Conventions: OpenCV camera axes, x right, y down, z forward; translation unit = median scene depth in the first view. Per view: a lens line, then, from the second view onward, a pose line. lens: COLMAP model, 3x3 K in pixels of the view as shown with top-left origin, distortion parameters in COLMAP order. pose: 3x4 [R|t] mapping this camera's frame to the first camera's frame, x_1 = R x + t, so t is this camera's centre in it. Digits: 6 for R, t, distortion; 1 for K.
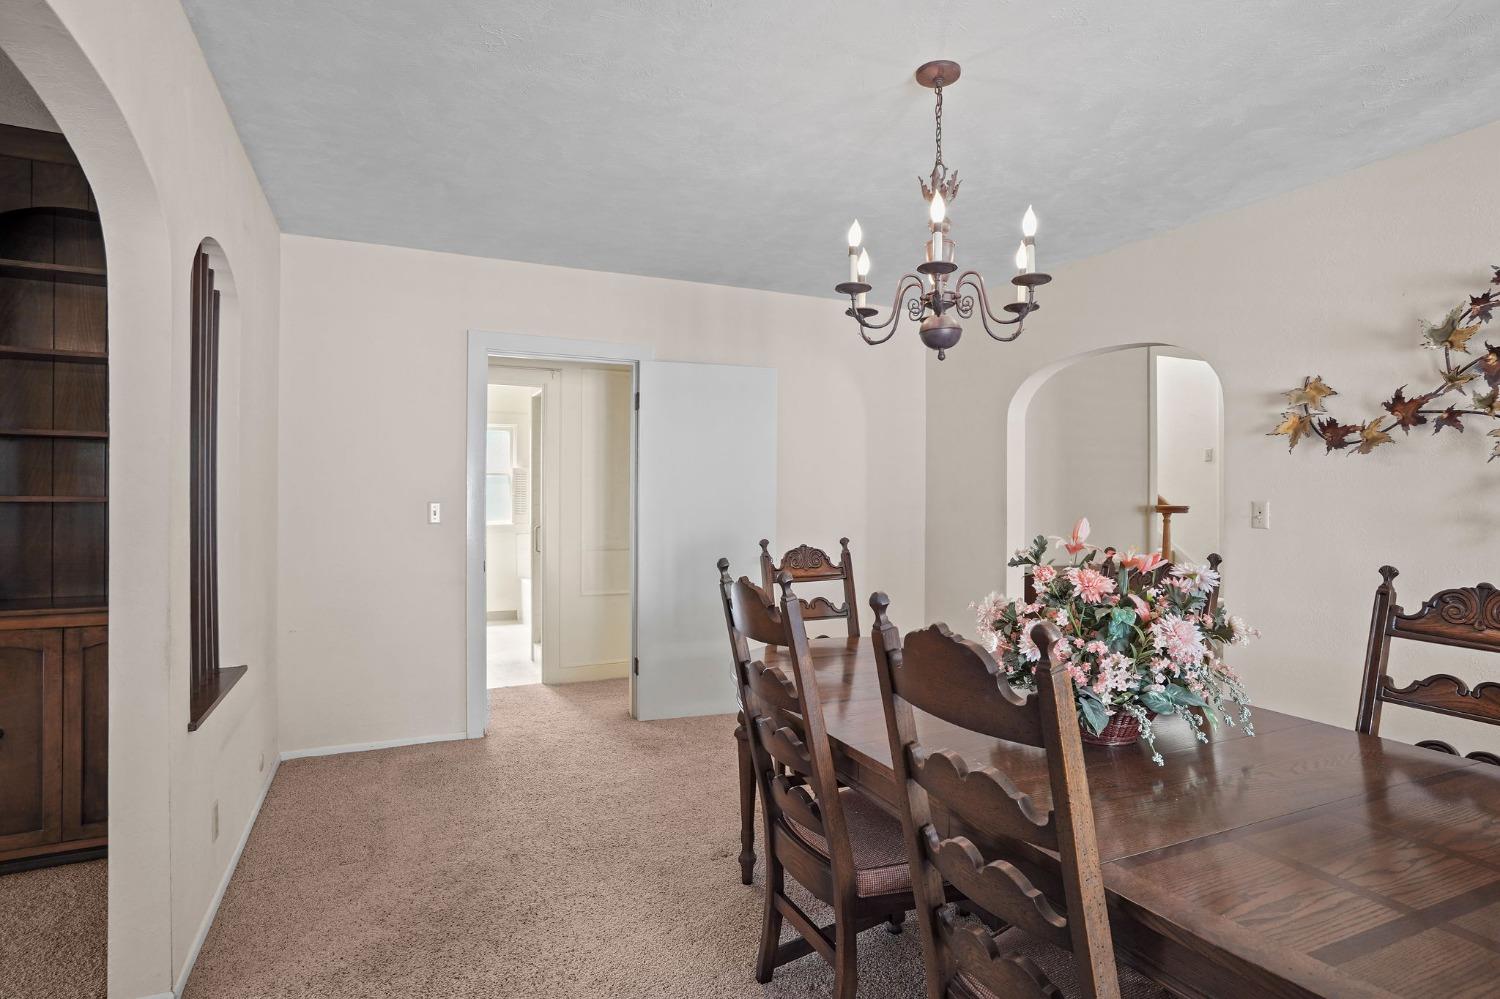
lens RADIAL K [[789.7, 0, 754.3], [0, 789.7, 498.0], [0, 0, 1]] dist [0.002506, 0.007448]
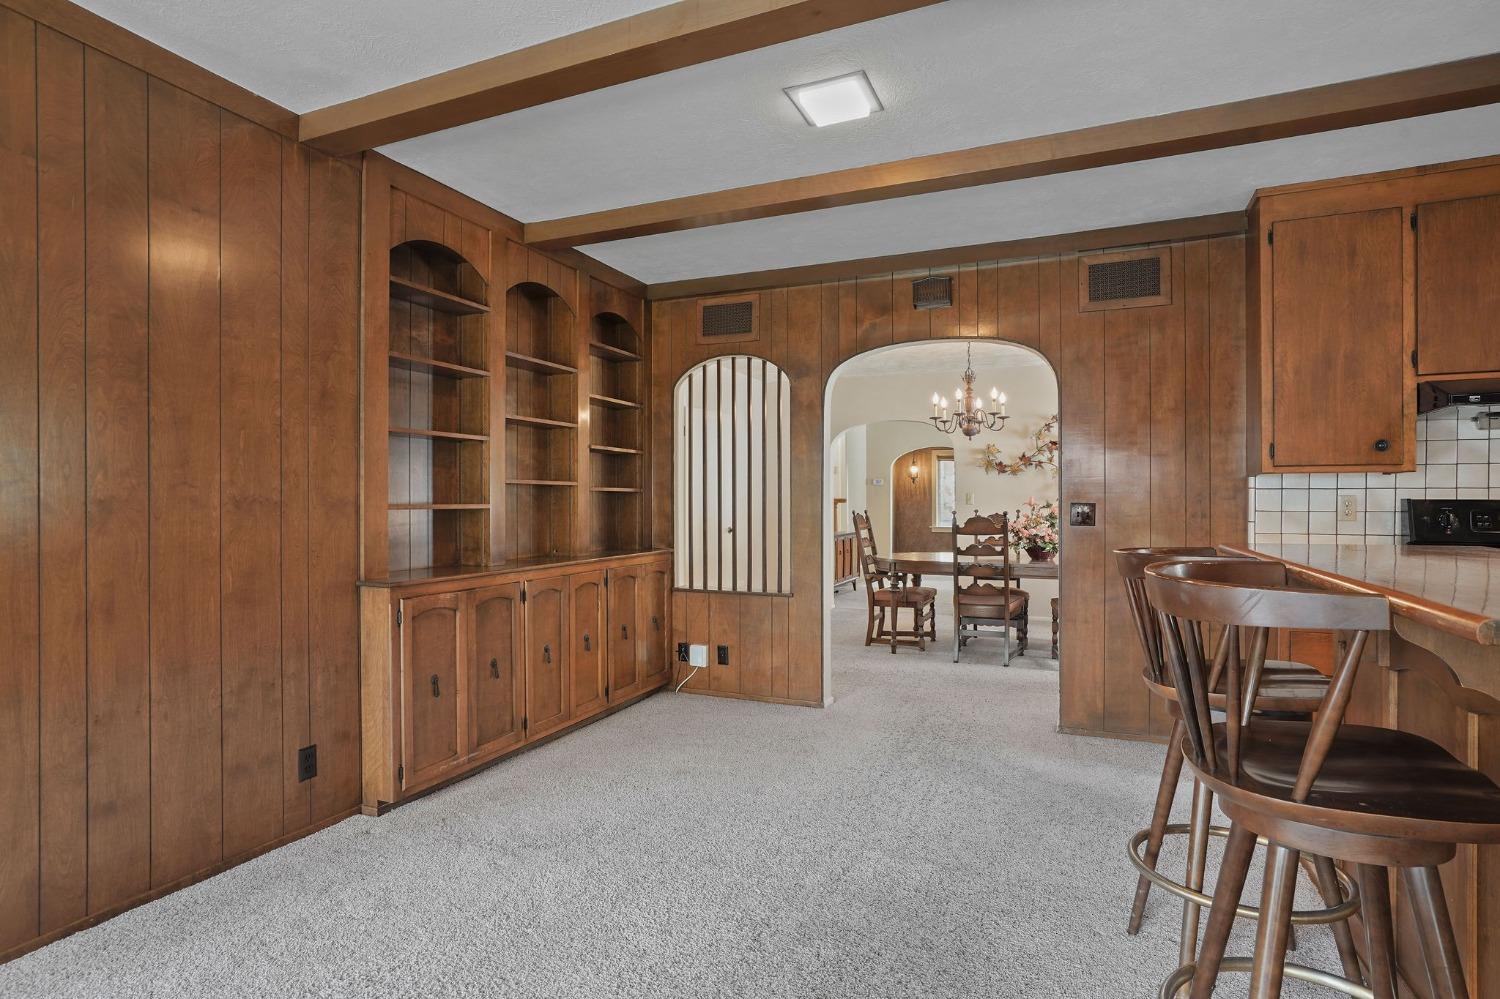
lens RADIAL K [[789.7, 0, 761.5], [0, 789.7, 495.0], [0, 0, 1]] dist [0.002506, 0.007448]
pose [[0.744669, -0.003139, 0.667426, -1.655171], [0.006409, 0.999976, -0.002448, 0.010949], [-0.667403, 0.006101, 0.744672, -0.424040]]
